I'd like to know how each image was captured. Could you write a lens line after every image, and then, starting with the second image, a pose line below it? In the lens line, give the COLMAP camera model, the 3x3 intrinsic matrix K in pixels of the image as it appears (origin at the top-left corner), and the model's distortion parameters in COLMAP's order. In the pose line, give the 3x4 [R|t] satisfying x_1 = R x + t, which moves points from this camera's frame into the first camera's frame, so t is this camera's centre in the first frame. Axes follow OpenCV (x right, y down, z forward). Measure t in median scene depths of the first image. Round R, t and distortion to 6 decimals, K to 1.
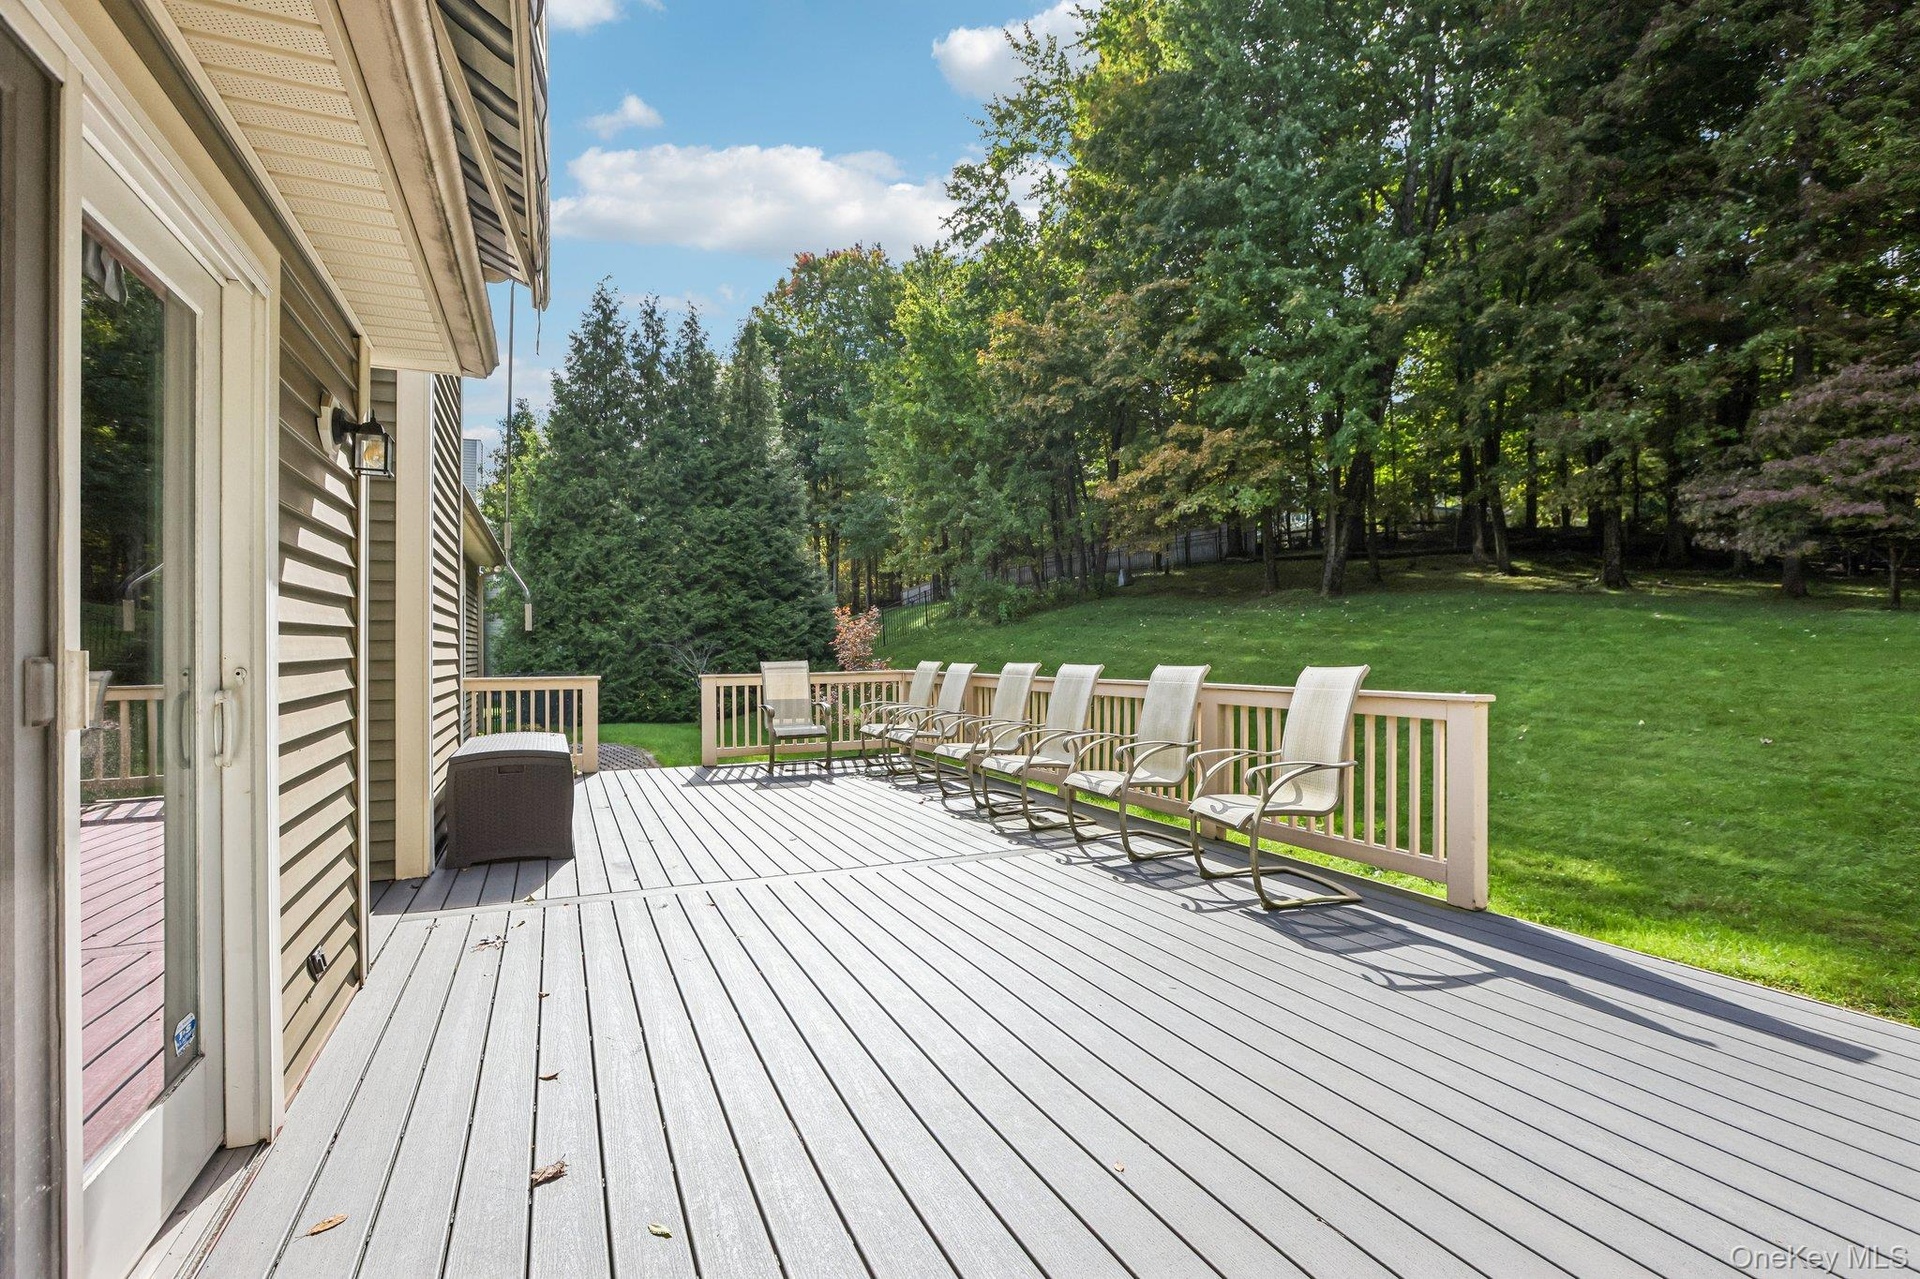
lens RADIAL K [[882.6, 0, 960.0], [0, 882.6, 639.5], [0, 0, 1]] dist [-0.003759, -0.001585]
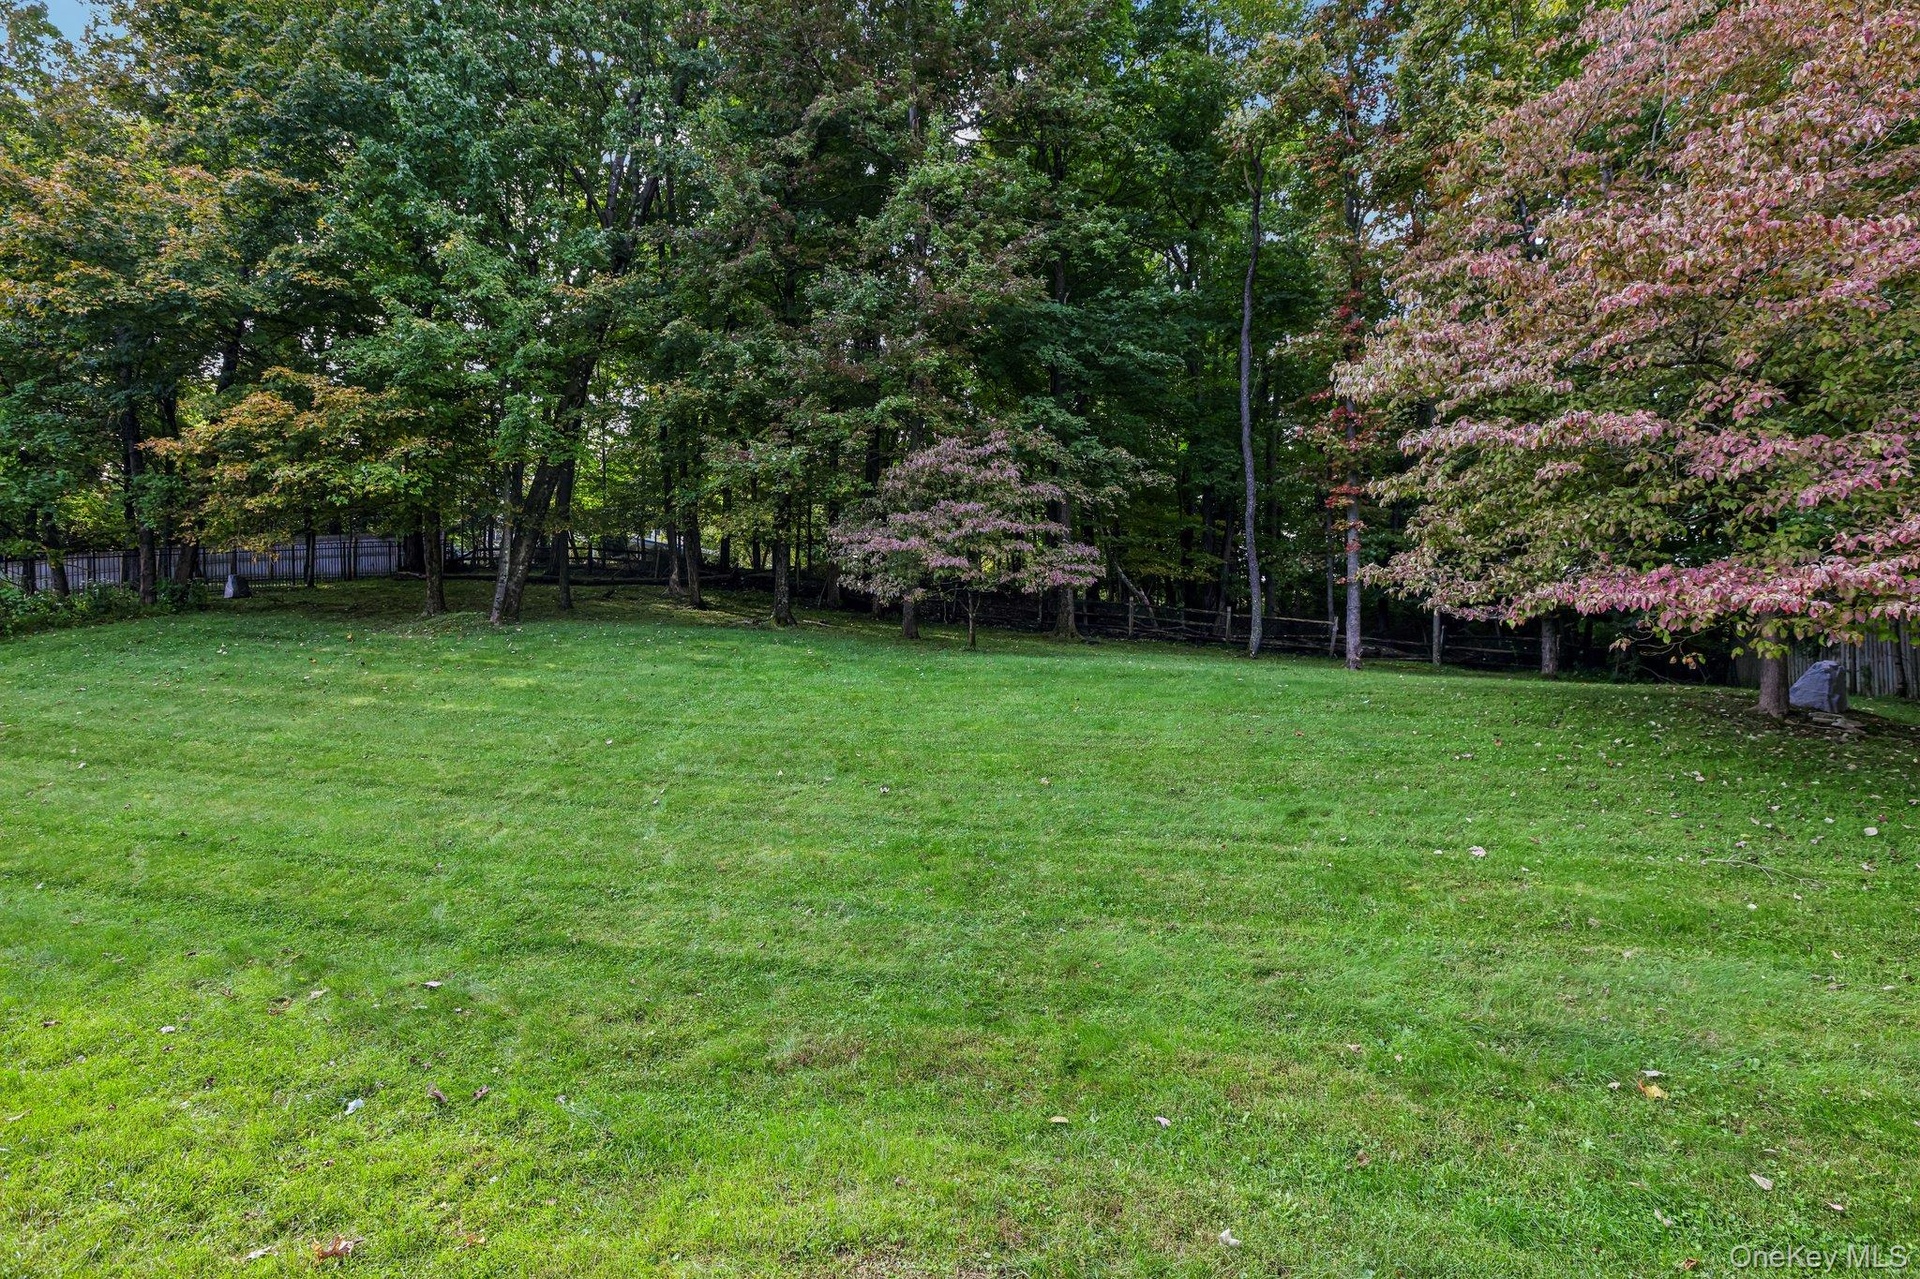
lens RADIAL K [[872.9, 0, 956.4], [0, 872.9, 634.5], [0, 0, 1]] dist [-0.000416, 0.000303]
pose [[0.687888, 0.035935, 0.724926, 0.197518], [-0.005915, 0.999018, -0.043910, -0.005545], [-0.725792, 0.025917, 0.687425, 0.205096]]
